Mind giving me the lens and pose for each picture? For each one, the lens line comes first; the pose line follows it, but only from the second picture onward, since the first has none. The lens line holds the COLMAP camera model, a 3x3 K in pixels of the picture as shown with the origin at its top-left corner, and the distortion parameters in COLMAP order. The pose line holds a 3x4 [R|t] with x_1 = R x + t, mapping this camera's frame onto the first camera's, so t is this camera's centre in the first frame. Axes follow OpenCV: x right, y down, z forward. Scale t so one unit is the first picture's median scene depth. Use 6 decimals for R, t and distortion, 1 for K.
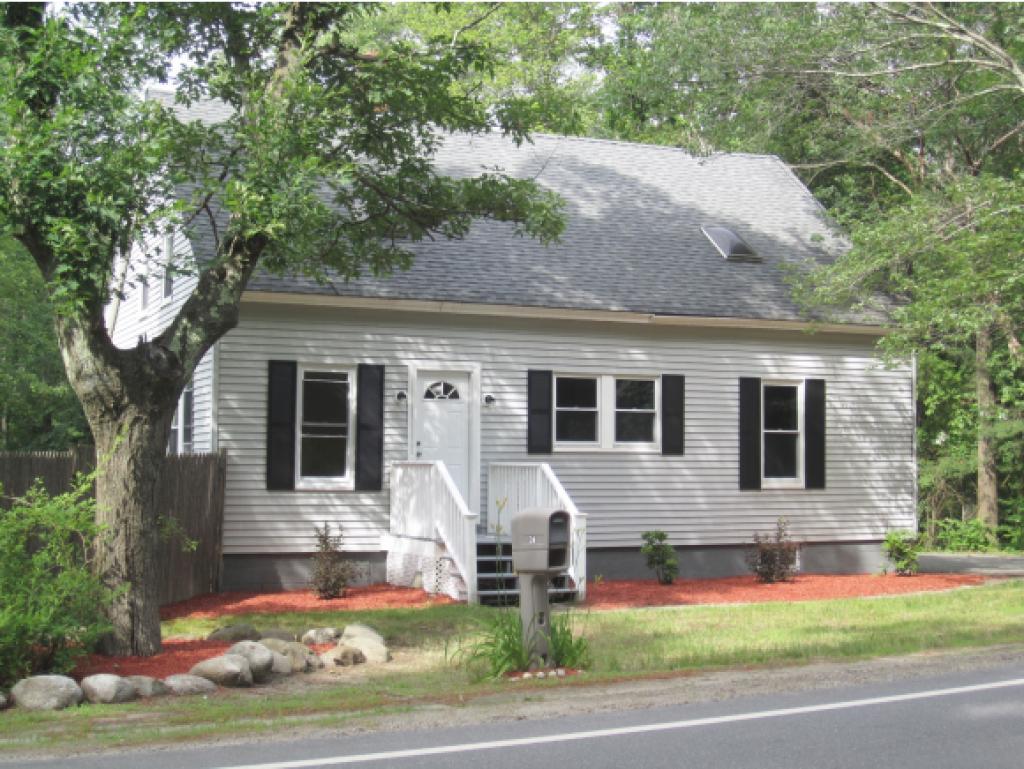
lens RADIAL K [[1483.5, 0, 512.0], [0, 1483.5, 384.5], [0, 0, 1]] dist [-0.155722, 0.008476]
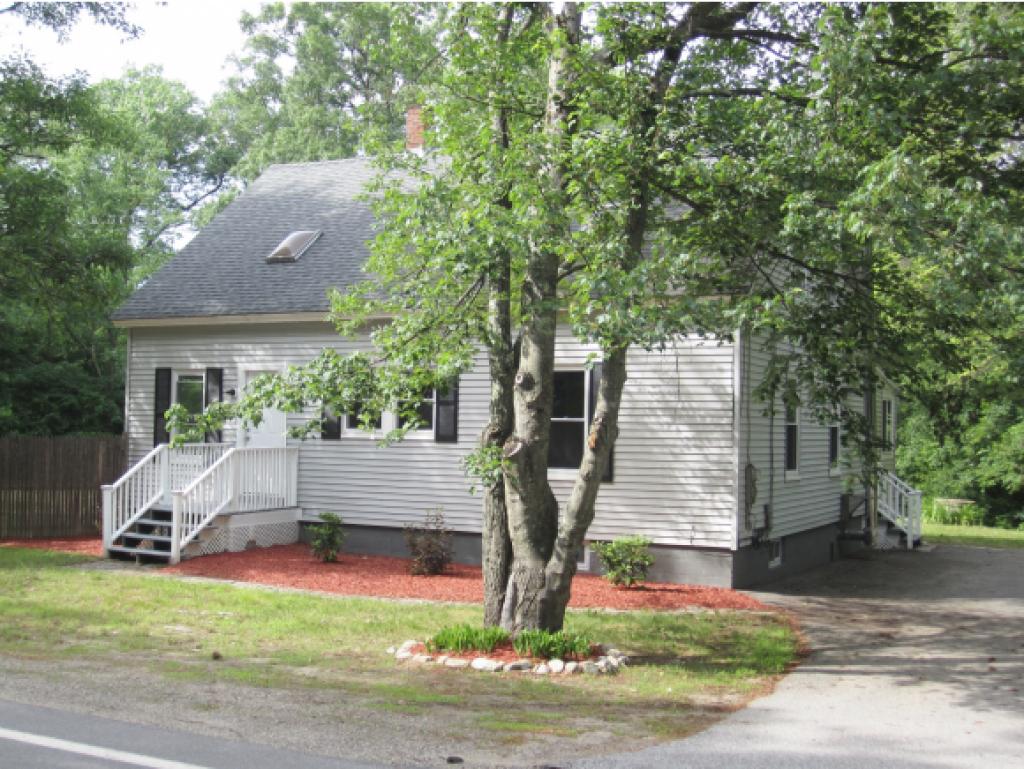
lens RADIAL K [[1232.0, 0, 512.0], [0, 1232.0, 384.5], [0, 0, 1]] dist [-0.071867, -0.009207]
pose [[0.592991, -0.024238, -0.804844, 0.862343], [0.030265, 0.999511, -0.007801, 0.015908], [0.804640, -0.019733, 0.593435, 0.552149]]
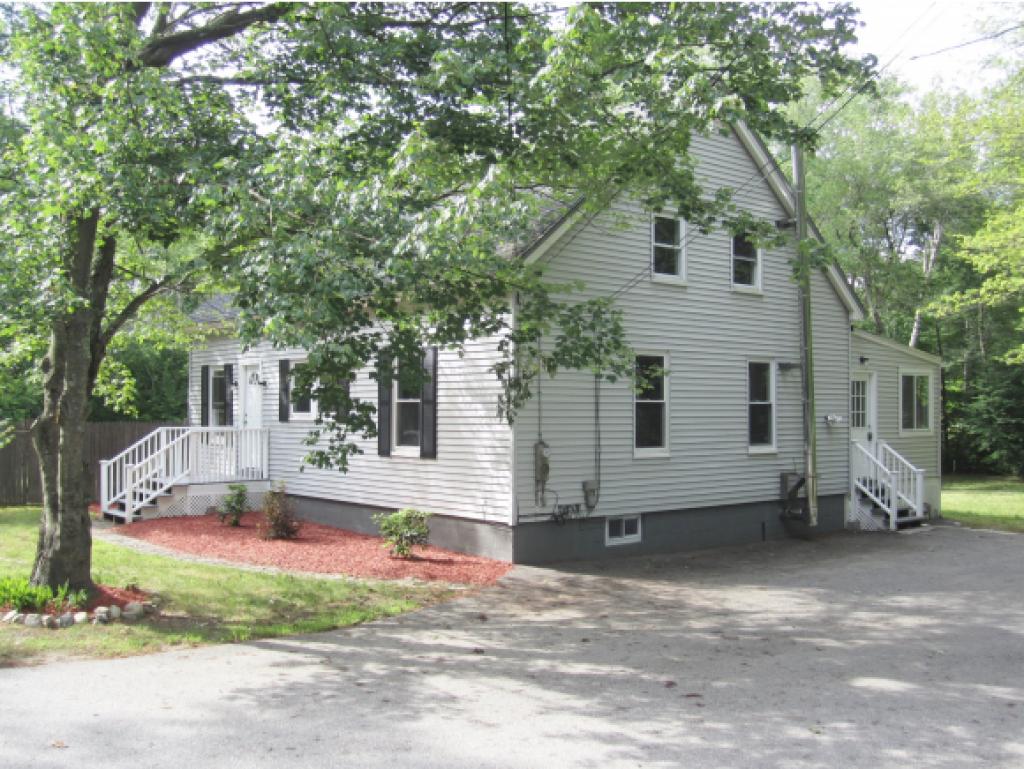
lens RADIAL K [[1055.9, 0, 512.0], [0, 1055.9, 384.5], [0, 0, 1]] dist [-0.088277, 0.022123]
pose [[0.246859, -0.030538, -0.968570, 0.983716], [0.051267, 0.998515, -0.018416, 0.040830], [0.967694, -0.045109, 0.248058, 0.965542]]
